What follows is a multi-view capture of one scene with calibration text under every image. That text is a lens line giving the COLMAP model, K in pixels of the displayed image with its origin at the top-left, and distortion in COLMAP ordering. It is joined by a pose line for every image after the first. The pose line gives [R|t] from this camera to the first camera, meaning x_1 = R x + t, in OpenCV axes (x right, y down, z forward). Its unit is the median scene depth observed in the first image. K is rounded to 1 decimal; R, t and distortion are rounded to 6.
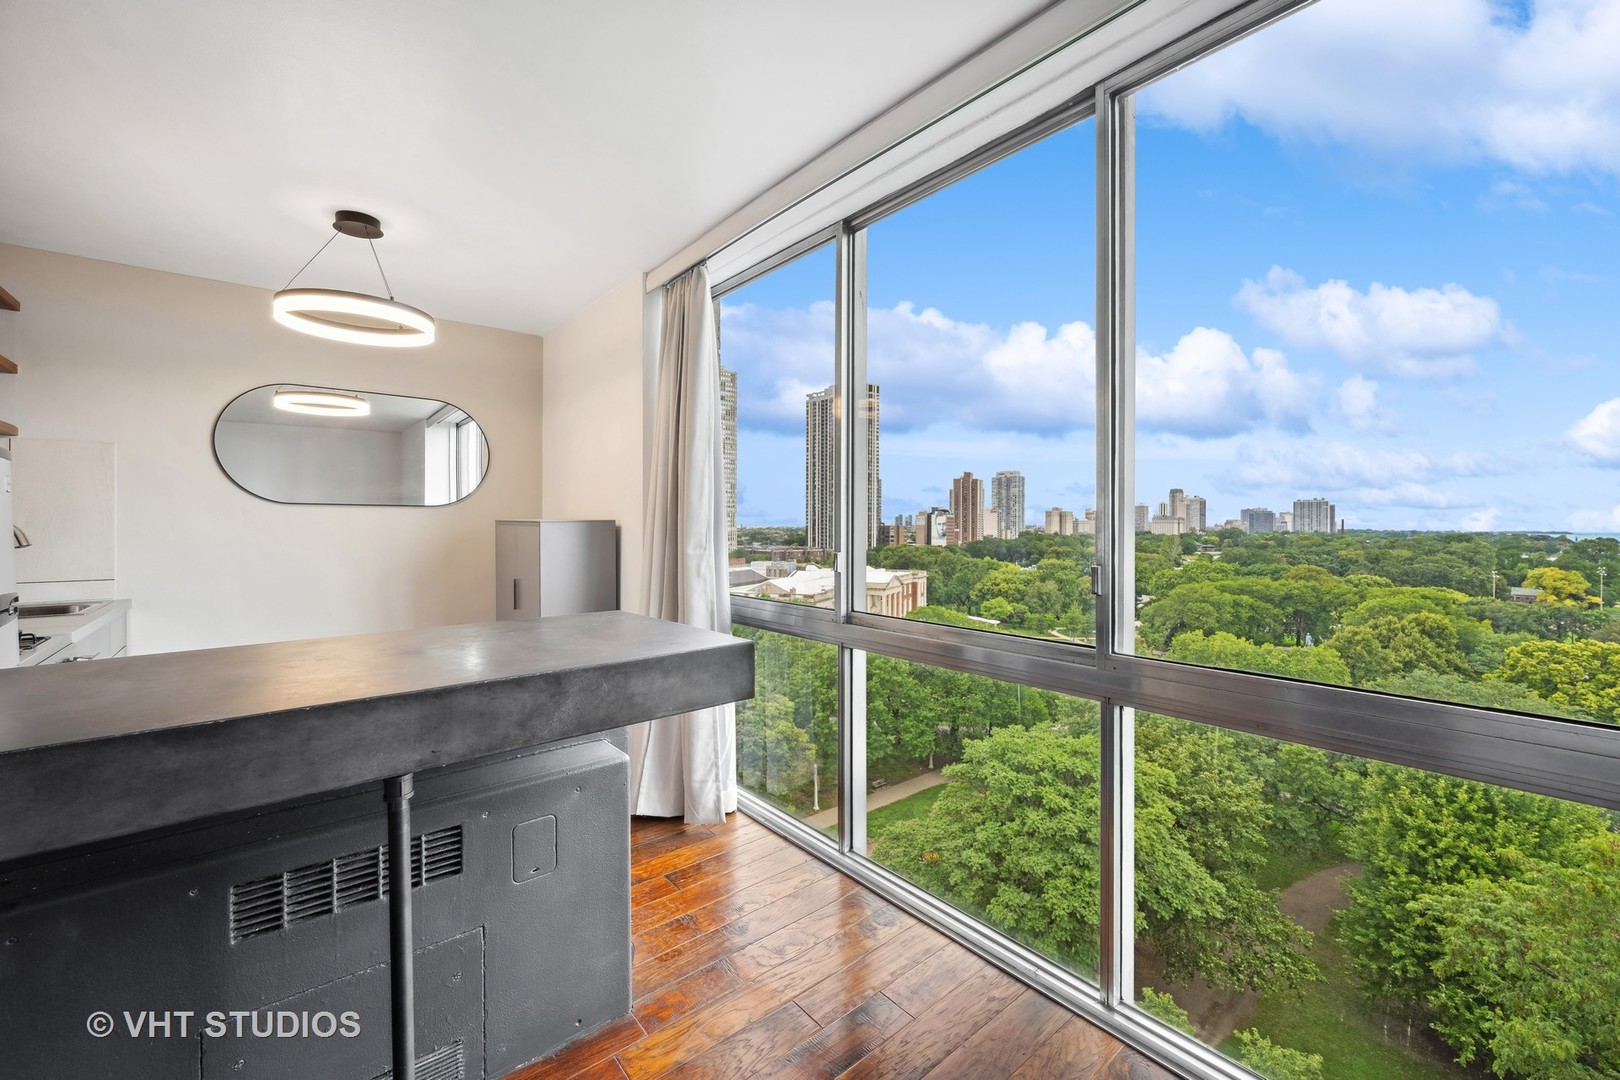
lens RADIAL K [[673.4, 0, 903.7], [0, 673.4, 517.5], [0, 0, 1]] dist [-0.001031, 0.000497]
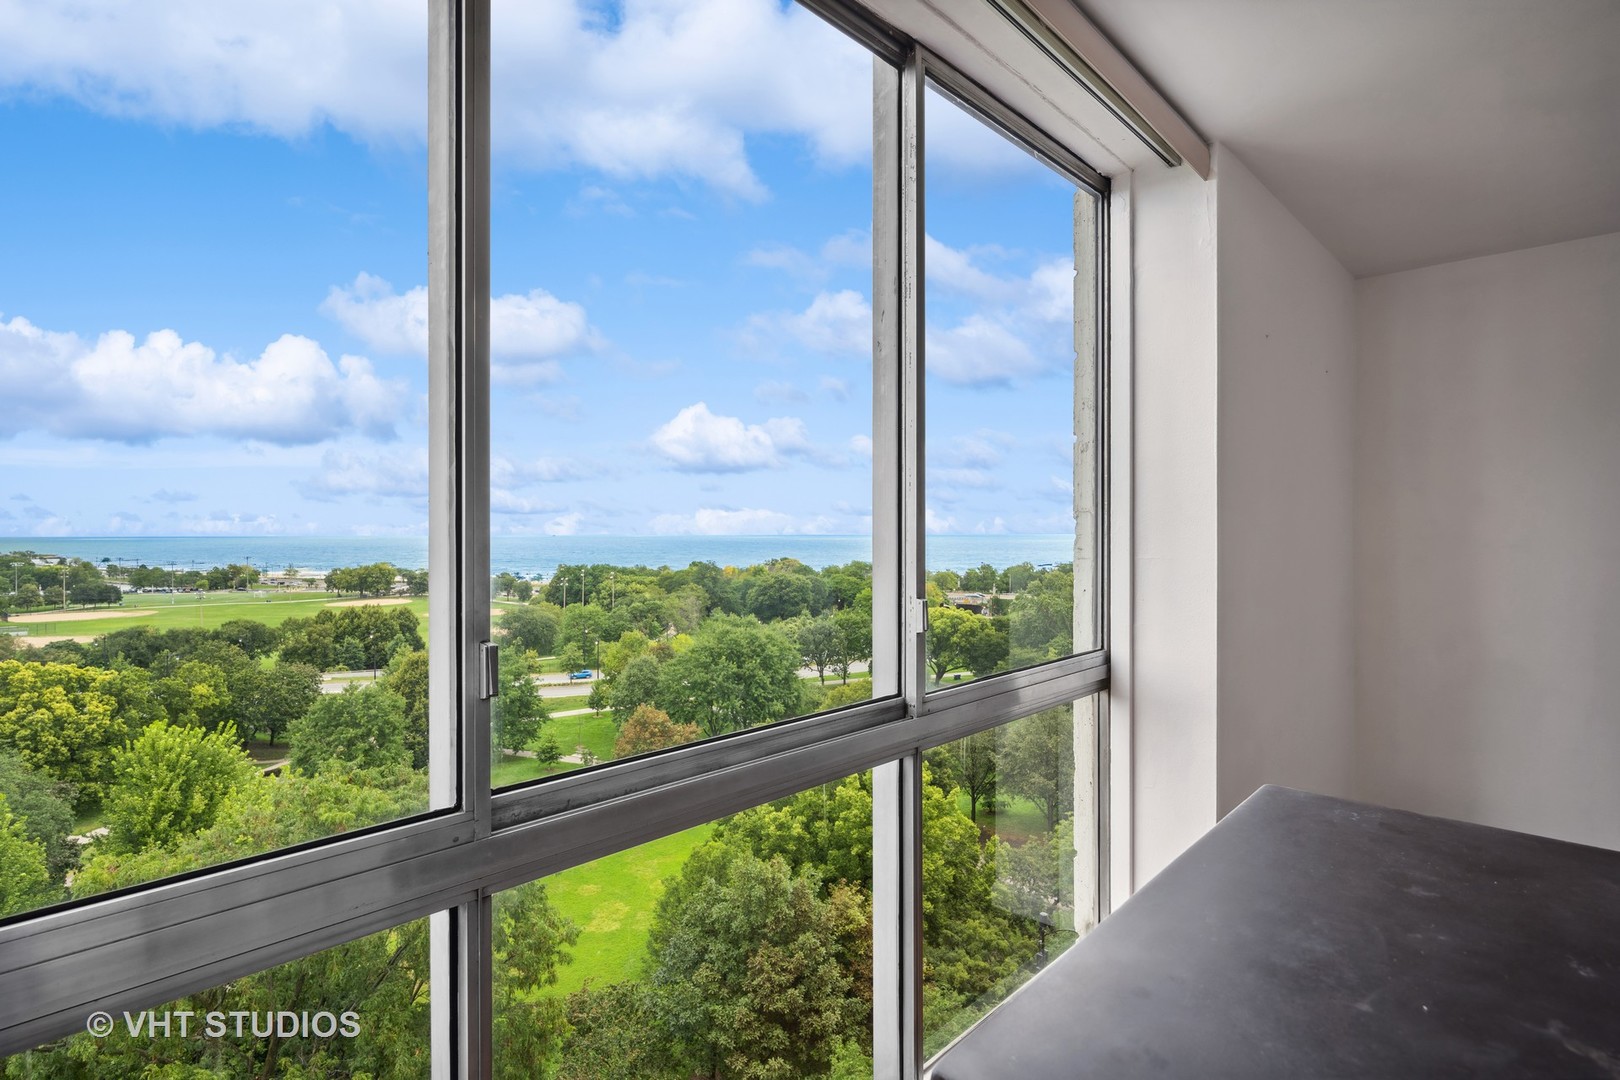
lens RADIAL K [[832.1, 0, 808.9], [0, 832.1, 539.0], [0, 0, 1]] dist [-0.005392, 0.002483]
pose [[0.999986, -0.005146, 0.001040, 1.214987], [0.005132, 0.999898, 0.013358, 0.010461], [-0.001109, -0.013353, 0.999910, -0.246064]]
